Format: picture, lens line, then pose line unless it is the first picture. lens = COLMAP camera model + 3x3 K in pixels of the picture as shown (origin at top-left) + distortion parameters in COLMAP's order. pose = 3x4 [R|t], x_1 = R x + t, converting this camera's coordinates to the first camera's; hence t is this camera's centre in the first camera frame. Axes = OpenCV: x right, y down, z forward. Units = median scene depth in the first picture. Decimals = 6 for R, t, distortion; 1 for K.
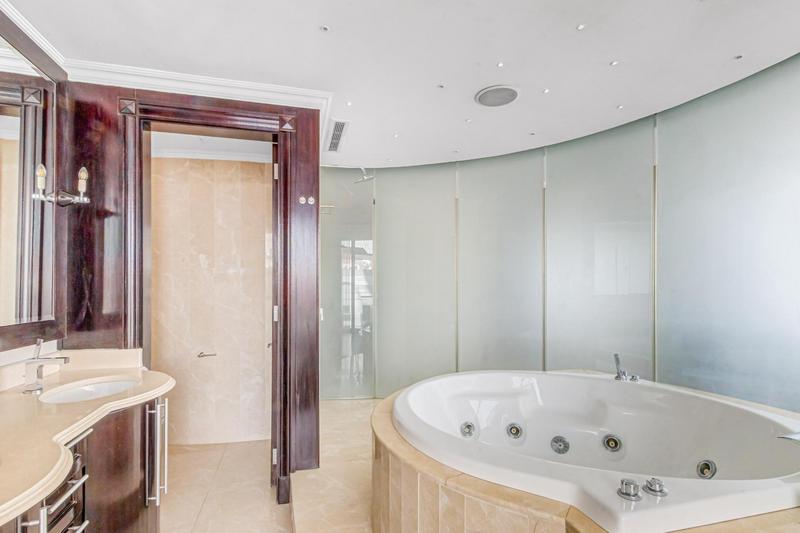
lens RADIAL K [[385.5, 0, 395.1], [0, 385.5, 286.7], [0, 0, 1]] dist [0.010446, -0.000444]
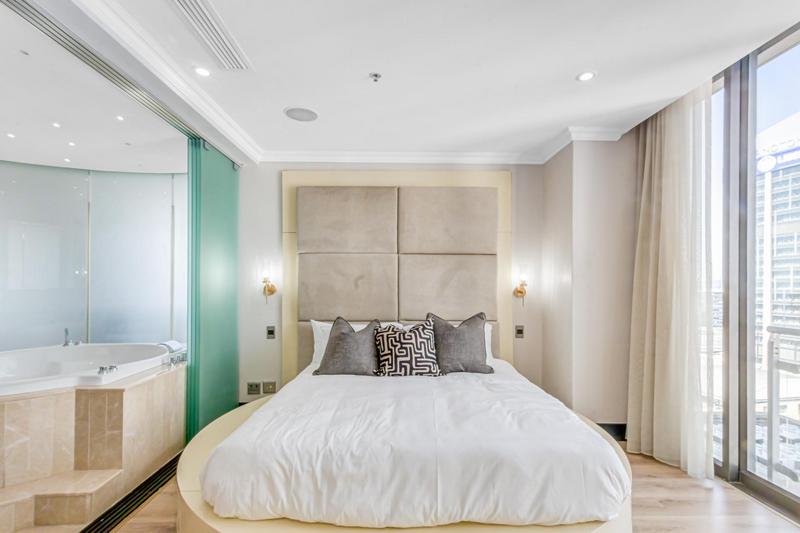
lens RADIAL K [[385.5, 0, 399.5], [0, 385.5, 284.5], [0, 0, 1]] dist [0.010446, -0.000444]
pose [[0.224104, -0.000150, 0.974565, -0.598449], [-0.010641, 0.999940, 0.002601, -0.012622], [-0.974507, -0.010953, 0.224089, -0.594057]]
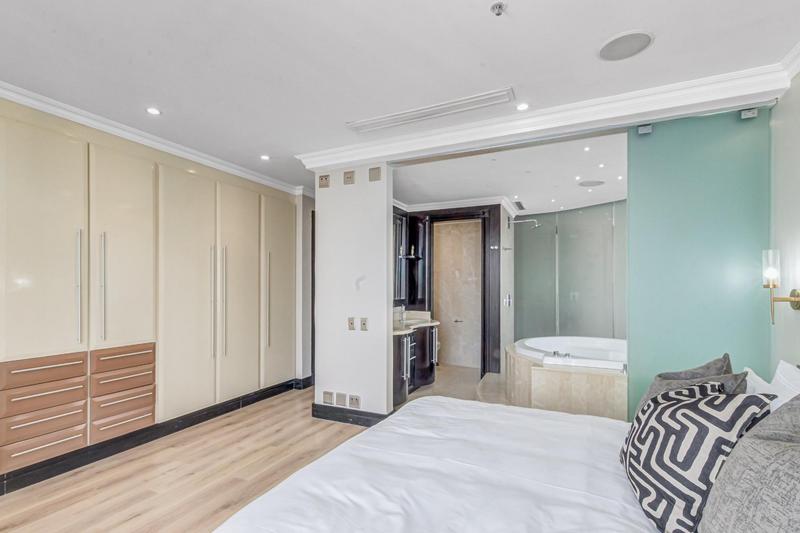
lens RADIAL K [[385.5, 0, 393.0], [0, 385.5, 288.9], [0, 0, 1]] dist [0.010446, -0.000444]
pose [[0.765597, 0.006216, -0.643290, 0.734795], [0.001842, 0.999928, 0.011855, -0.020201], [0.643317, -0.010261, 0.765531, -1.022627]]
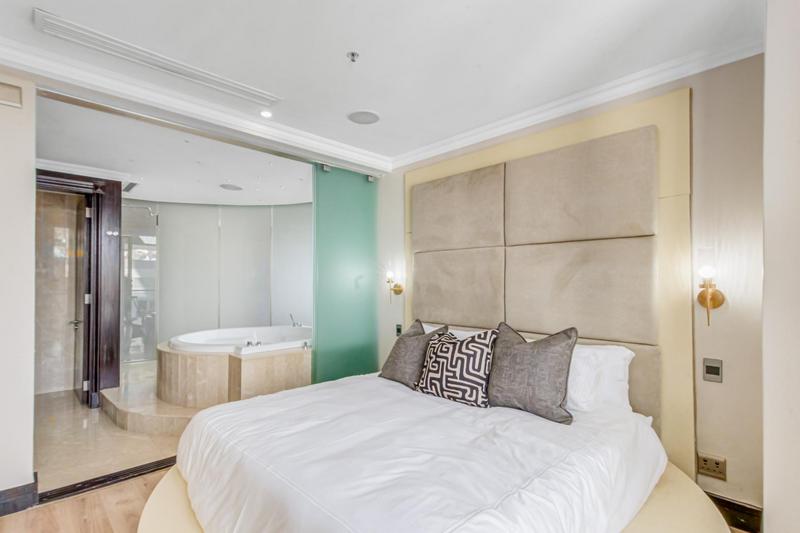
lens RADIAL K [[385.5, 0, 396.1], [0, 385.5, 282.2], [0, 0, 1]] dist [0.010446, -0.000444]
pose [[0.871622, 0.005570, 0.490147, 0.030848], [-0.007681, 0.999968, 0.002296, -0.017049], [-0.490118, -0.005766, 0.871637, -1.172977]]
